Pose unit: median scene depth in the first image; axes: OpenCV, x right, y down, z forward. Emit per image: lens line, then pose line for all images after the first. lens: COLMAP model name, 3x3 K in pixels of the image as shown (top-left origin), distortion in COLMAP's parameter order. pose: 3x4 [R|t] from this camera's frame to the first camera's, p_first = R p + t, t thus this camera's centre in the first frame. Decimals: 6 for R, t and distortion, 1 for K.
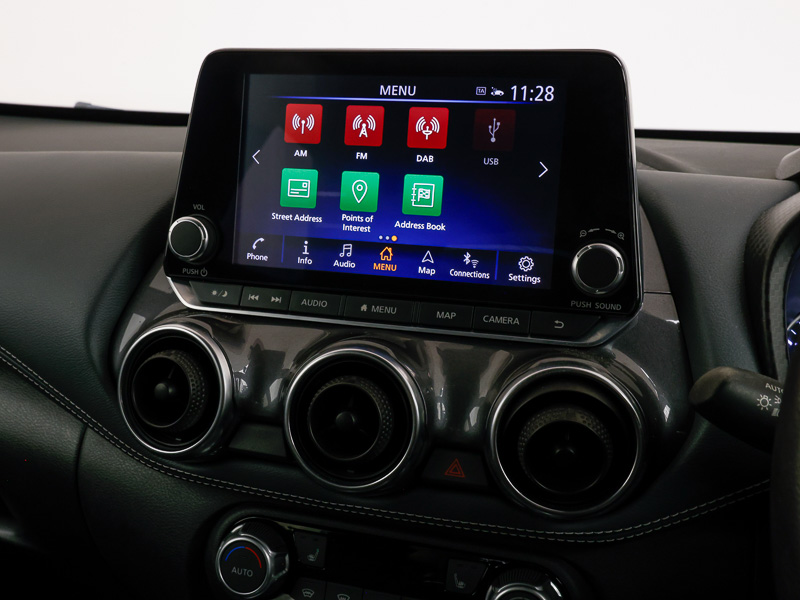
lens RADIAL K [[870.1, 0, 393.7], [0, 870.1, 296.9], [0, 0, 1]] dist [-0.009867, 0.000000]
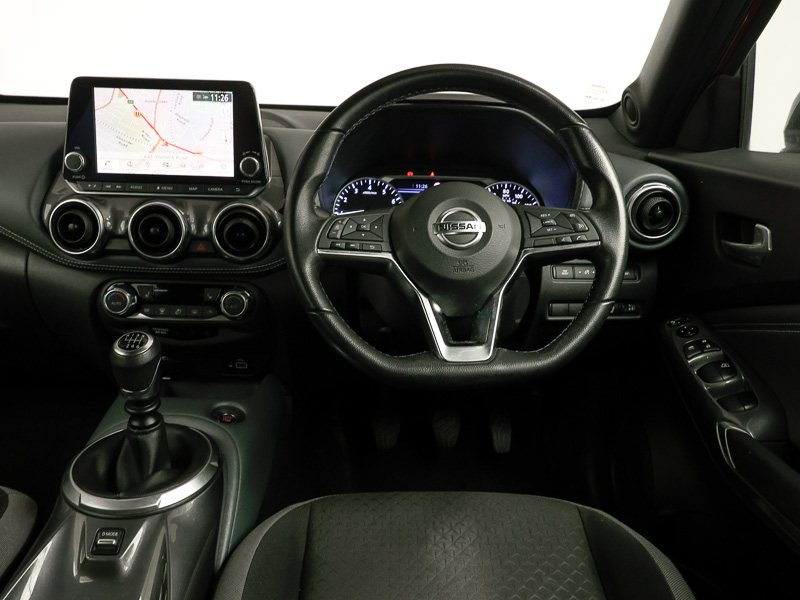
lens RADIAL K [[649.9, 0, 403.5], [0, 649.9, 302.7], [0, 0, 1]] dist [-0.008016, 0.004569]
pose [[0.954294, -0.092470, 0.284203, 0.077346], [0.056771, 0.989704, 0.131392, 0.134795], [-0.293427, -0.109253, 0.949718, -0.991493]]
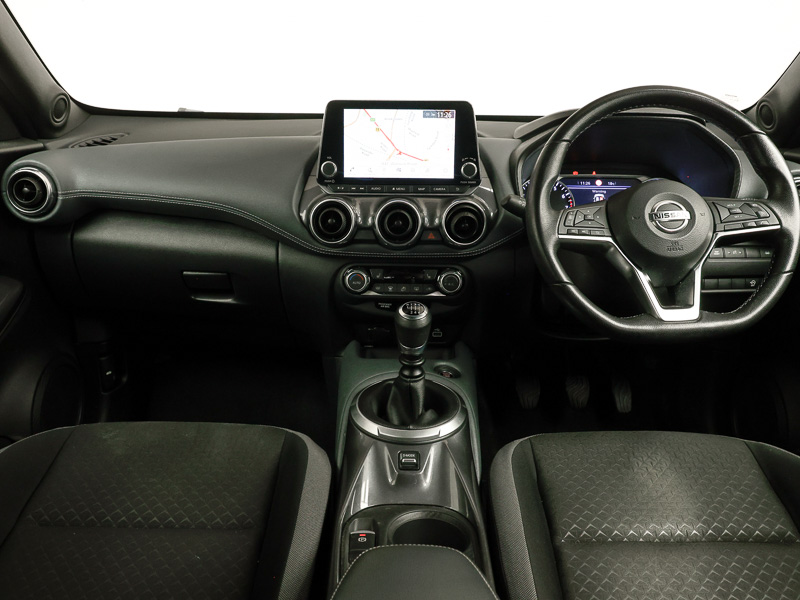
lens RADIAL K [[649.9, 0, 370.9], [0, 649.9, 307.4], [0, 0, 1]] dist [-0.008016, 0.004569]
pose [[0.961915, -0.109213, 0.250582, -0.740611], [0.074596, 0.986801, 0.143732, 0.091191], [-0.262972, -0.119566, 0.957366, -1.221330]]
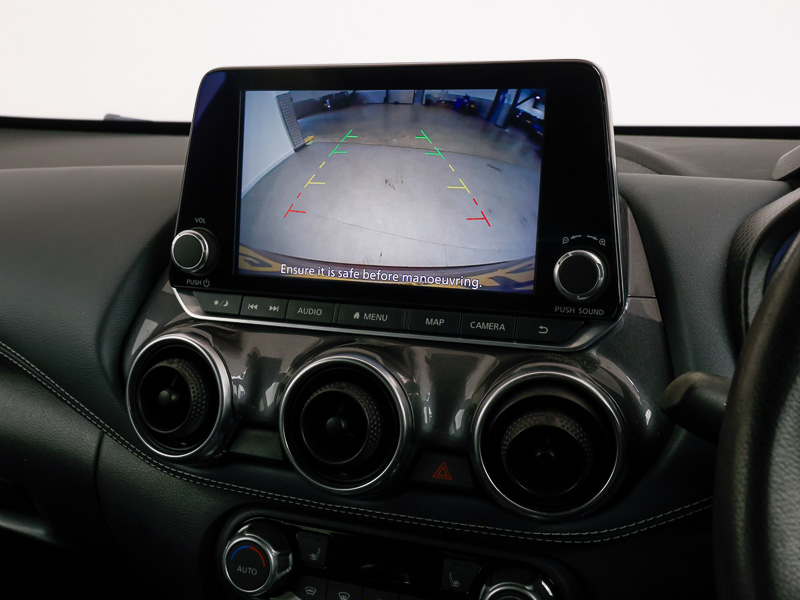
lens RADIAL K [[870.1, 0, 397.0], [0, 870.1, 297.8], [0, 0, 1]] dist [-0.009867, 0.000000]
pose [[0.998096, -0.016010, -0.059574, 0.077452], [0.016465, 0.999839, 0.007158, -0.015449], [0.059450, -0.008125, 0.998198, -0.027743]]
